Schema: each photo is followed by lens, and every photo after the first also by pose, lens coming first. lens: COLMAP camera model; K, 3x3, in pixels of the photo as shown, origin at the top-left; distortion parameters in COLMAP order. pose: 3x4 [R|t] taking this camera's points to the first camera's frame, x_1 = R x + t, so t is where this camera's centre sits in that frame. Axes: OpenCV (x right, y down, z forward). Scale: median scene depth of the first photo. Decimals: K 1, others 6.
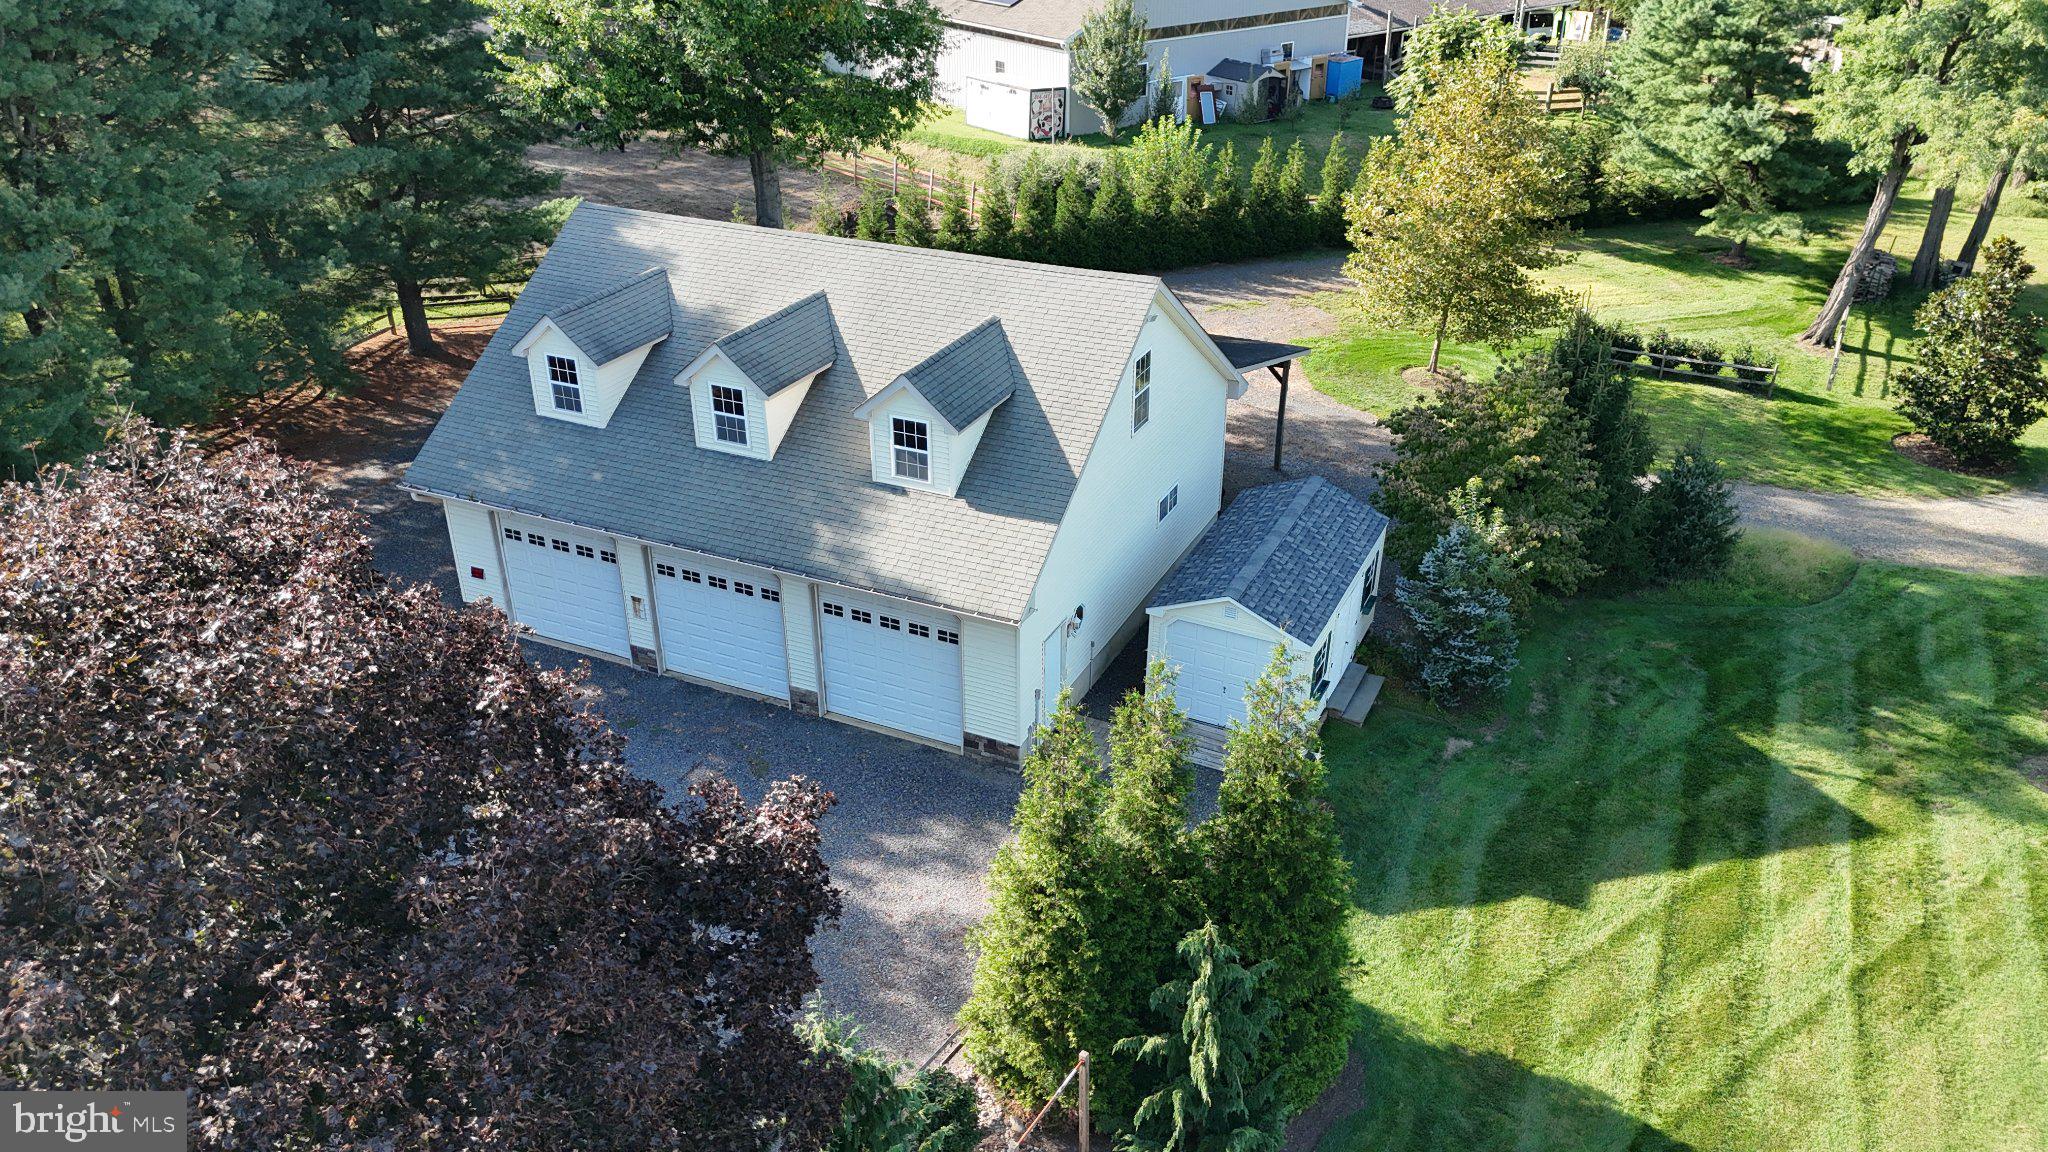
lens RADIAL K [[1531.9, 0, 1029.8], [0, 1531.9, 566.5], [0, 0, 1]] dist [0.067541, -0.069082]
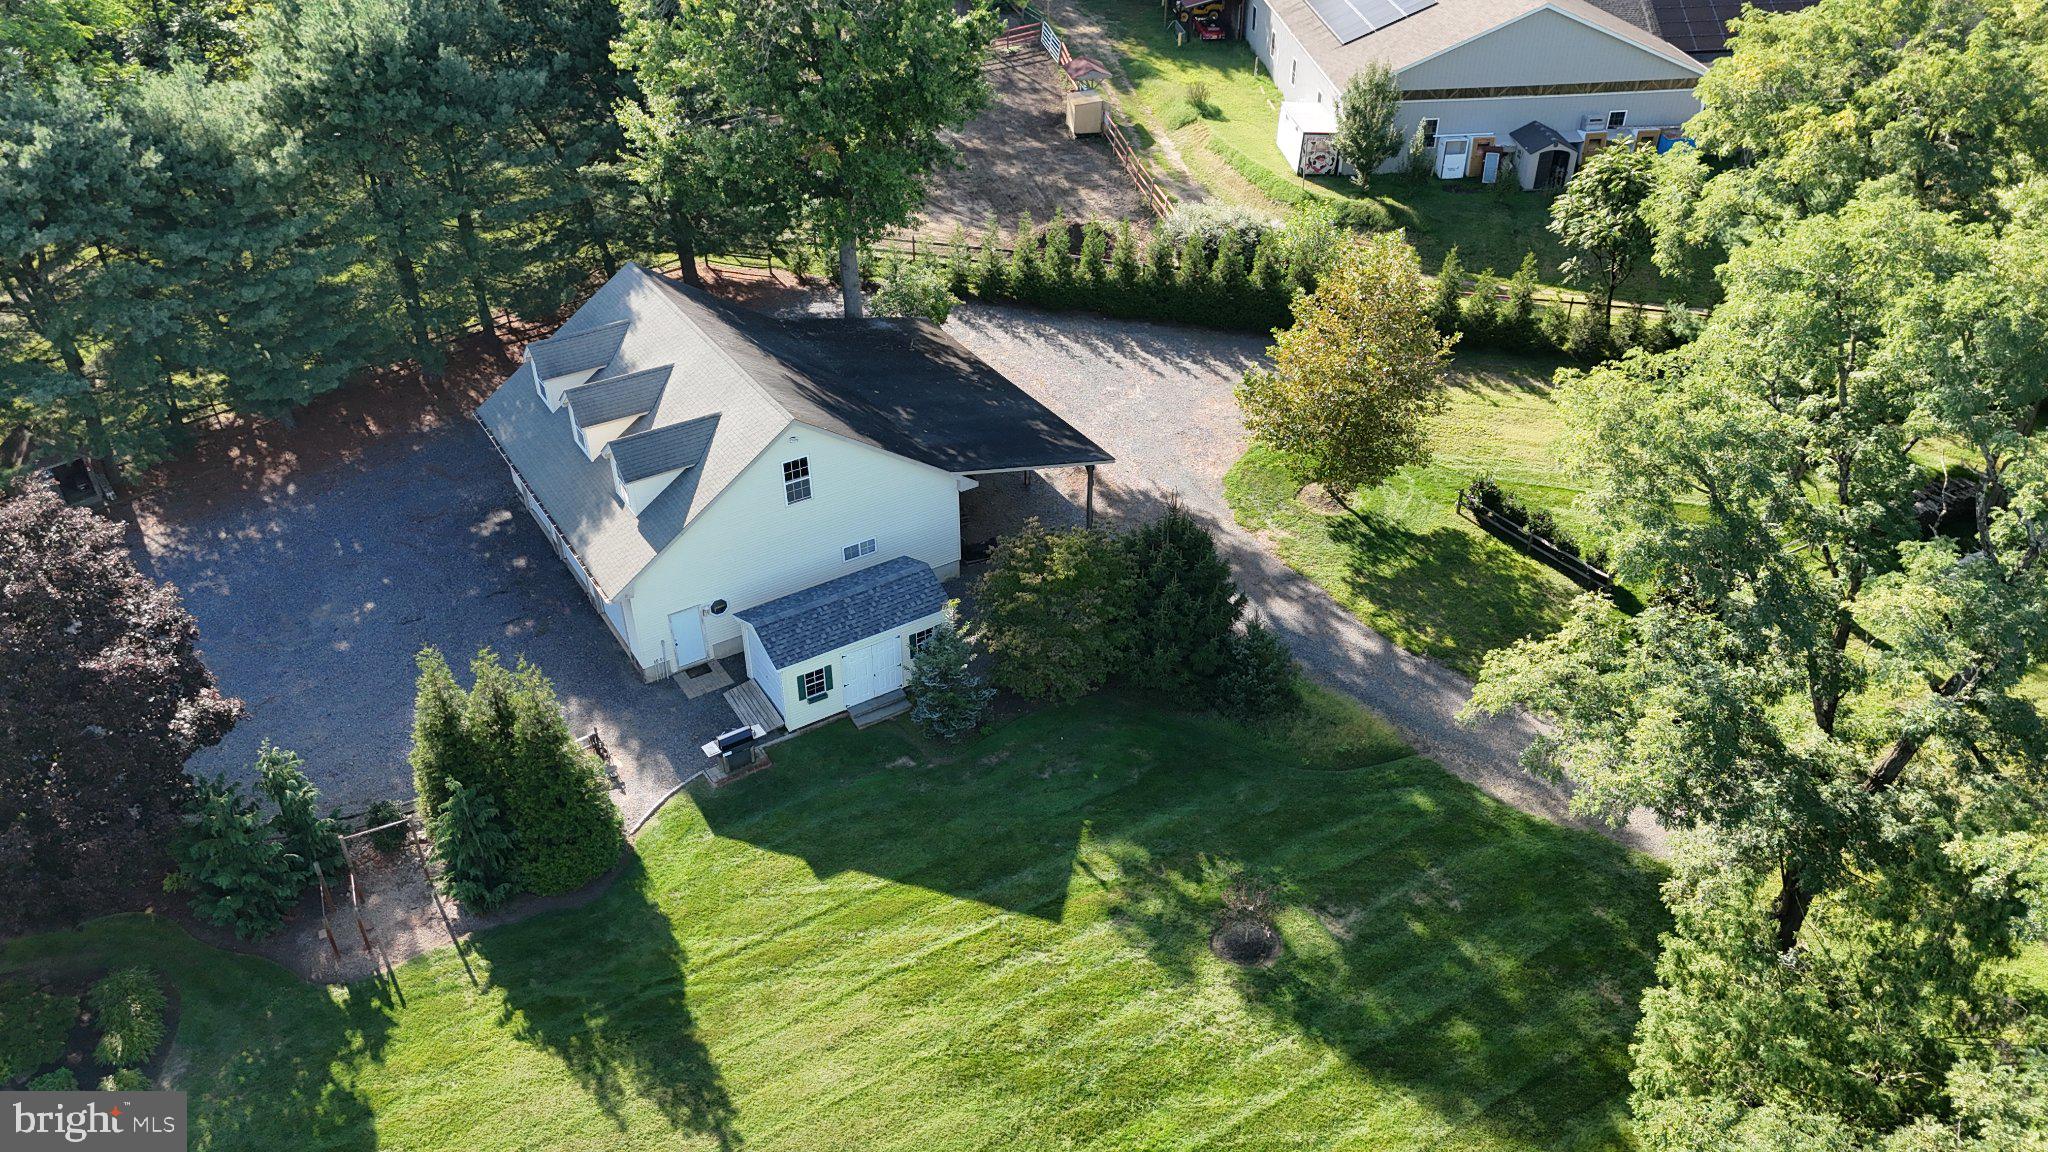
lens RADIAL K [[1531.9, 0, 1015.0], [0, 1531.9, 570.3], [0, 0, 1]] dist [0.067541, -0.069082]
pose [[0.845098, 0.305215, -0.438923, 0.594652], [-0.247275, 0.951072, 0.185250, -0.227227], [0.473989, -0.048020, 0.879220, -0.166401]]
